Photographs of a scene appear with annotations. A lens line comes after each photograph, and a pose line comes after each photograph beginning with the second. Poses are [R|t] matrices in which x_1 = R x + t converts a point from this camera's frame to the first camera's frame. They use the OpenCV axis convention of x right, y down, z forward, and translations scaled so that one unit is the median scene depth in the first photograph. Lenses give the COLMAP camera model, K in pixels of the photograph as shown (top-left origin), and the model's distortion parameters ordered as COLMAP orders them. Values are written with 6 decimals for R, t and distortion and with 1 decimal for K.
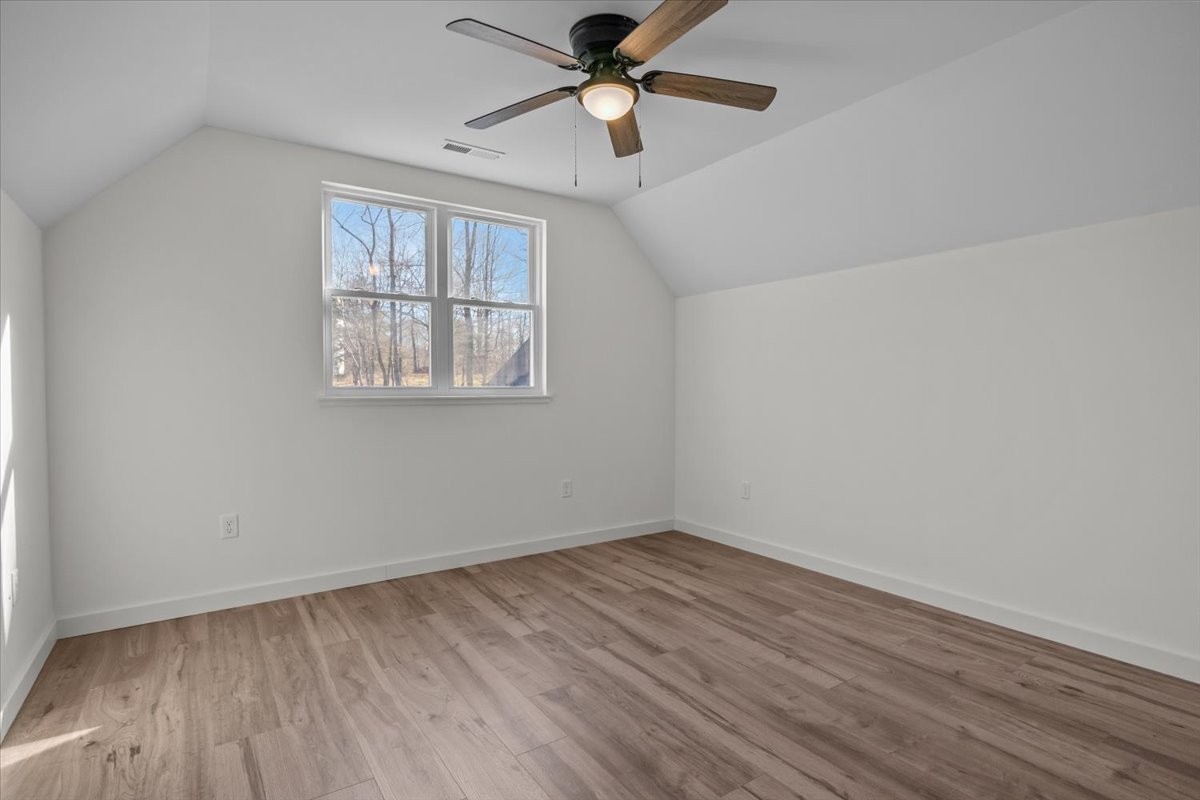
lens RADIAL K [[604.4, 0, 608.0], [0, 604.4, 390.7], [0, 0, 1]] dist [-0.003873, -0.000518]
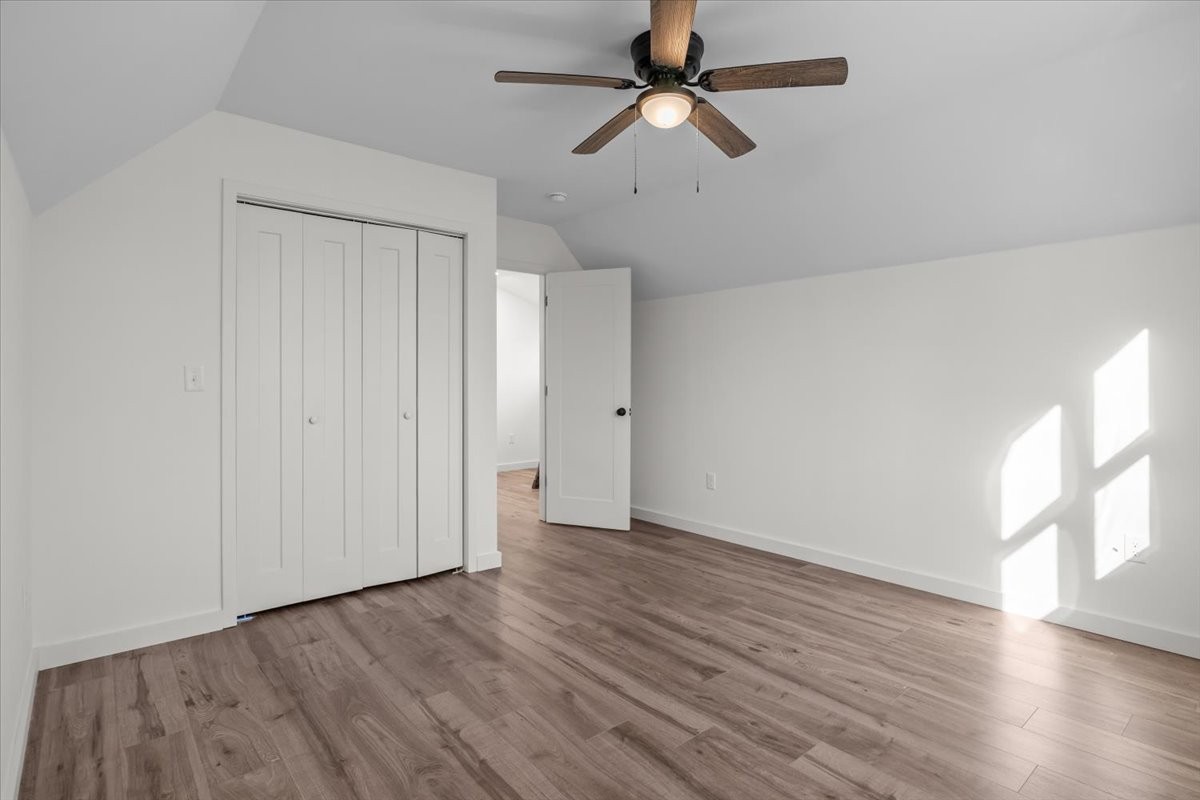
lens RADIAL K [[604.4, 0, 608.0], [0, 604.4, 390.7], [0, 0, 1]] dist [-0.003873, -0.000518]
pose [[-0.994869, 0.003837, -0.101098, 0.192127], [0.001332, 0.999691, 0.024838, -0.025906], [0.101162, 0.024576, -0.994566, 1.913579]]
